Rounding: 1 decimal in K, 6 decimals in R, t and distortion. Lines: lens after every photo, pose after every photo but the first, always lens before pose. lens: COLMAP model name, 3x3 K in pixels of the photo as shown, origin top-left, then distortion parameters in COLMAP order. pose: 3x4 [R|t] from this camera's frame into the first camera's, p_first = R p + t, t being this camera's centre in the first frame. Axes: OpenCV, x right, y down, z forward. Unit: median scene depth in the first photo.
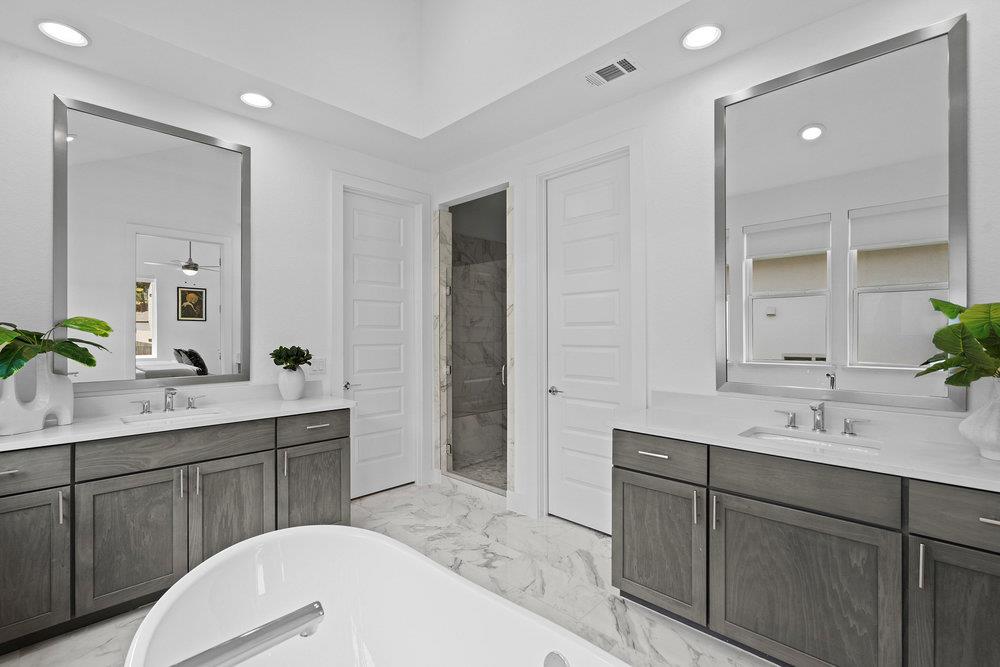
lens RADIAL K [[457.8, 0, 499.7], [0, 457.8, 337.0], [0, 0, 1]] dist [-0.003953, 0.003360]
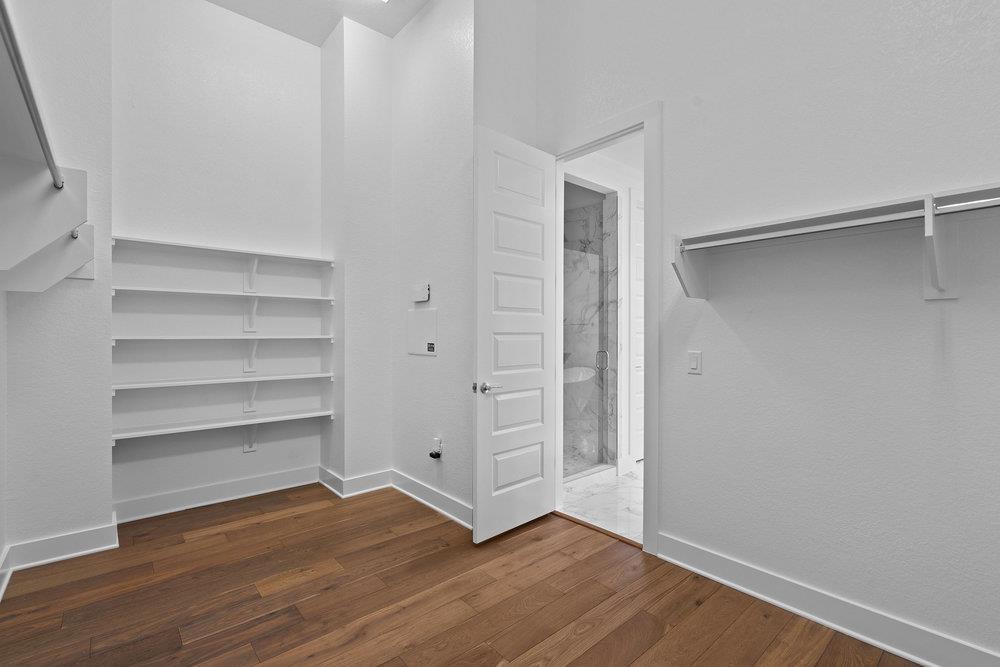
lens RADIAL K [[457.8, 0, 500.5], [0, 457.8, 329.4], [0, 0, 1]] dist [-0.003953, 0.003360]
pose [[0.083402, -0.007706, 0.996486, -1.066705], [-0.003997, 0.999959, 0.008067, 0.001635], [-0.996508, -0.004656, 0.083368, 1.119473]]
